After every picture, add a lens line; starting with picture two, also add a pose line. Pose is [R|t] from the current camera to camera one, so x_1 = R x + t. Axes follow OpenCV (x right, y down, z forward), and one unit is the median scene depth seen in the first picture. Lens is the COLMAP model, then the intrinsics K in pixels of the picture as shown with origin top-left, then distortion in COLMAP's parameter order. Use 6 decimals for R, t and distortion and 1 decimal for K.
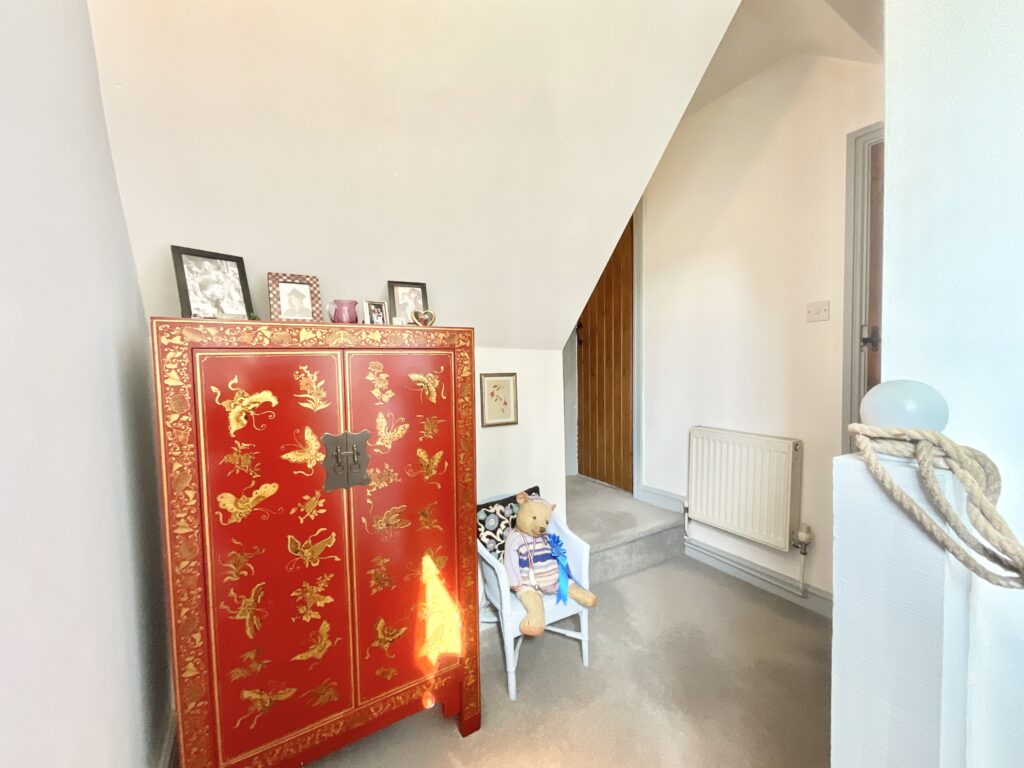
lens RADIAL K [[415.0, 0, 512.4], [0, 415.0, 384.2], [0, 0, 1]] dist [-0.000412, -0.000033]
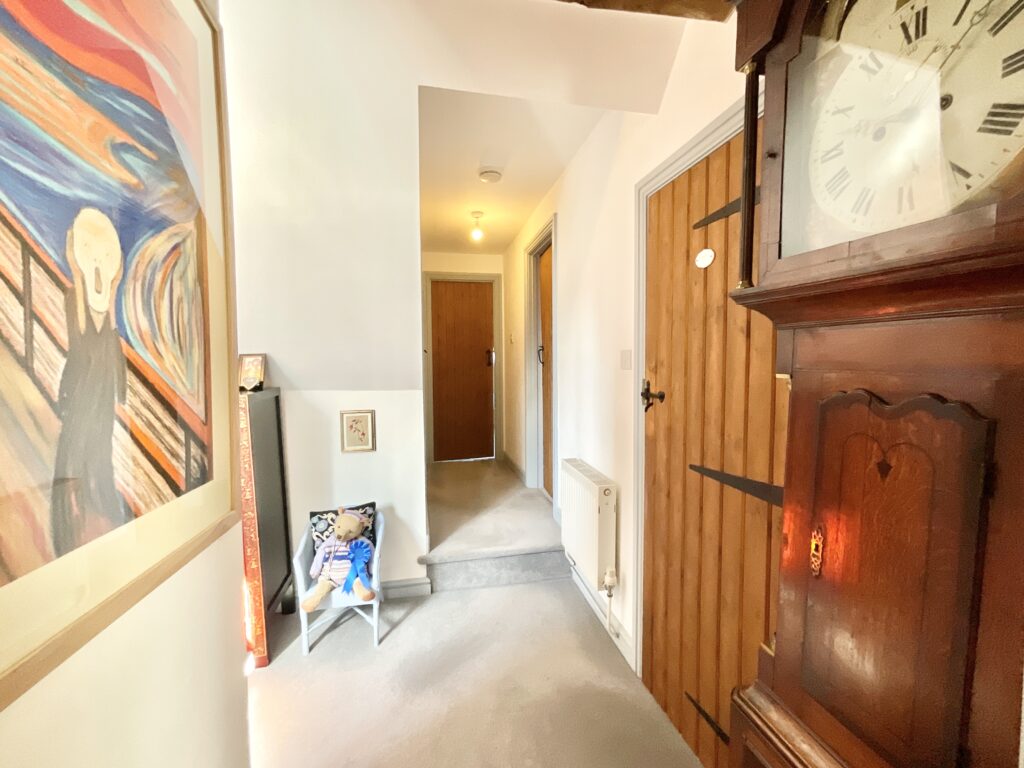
lens RADIAL K [[415.0, 0, 510.5], [0, 415.0, 384.1], [0, 0, 1]] dist [-0.000412, -0.000033]
pose [[0.946060, 0.021847, -0.323254, 0.946001], [-0.015271, 0.999622, 0.022864, -0.166131], [0.323631, -0.016694, 0.946036, -0.069194]]
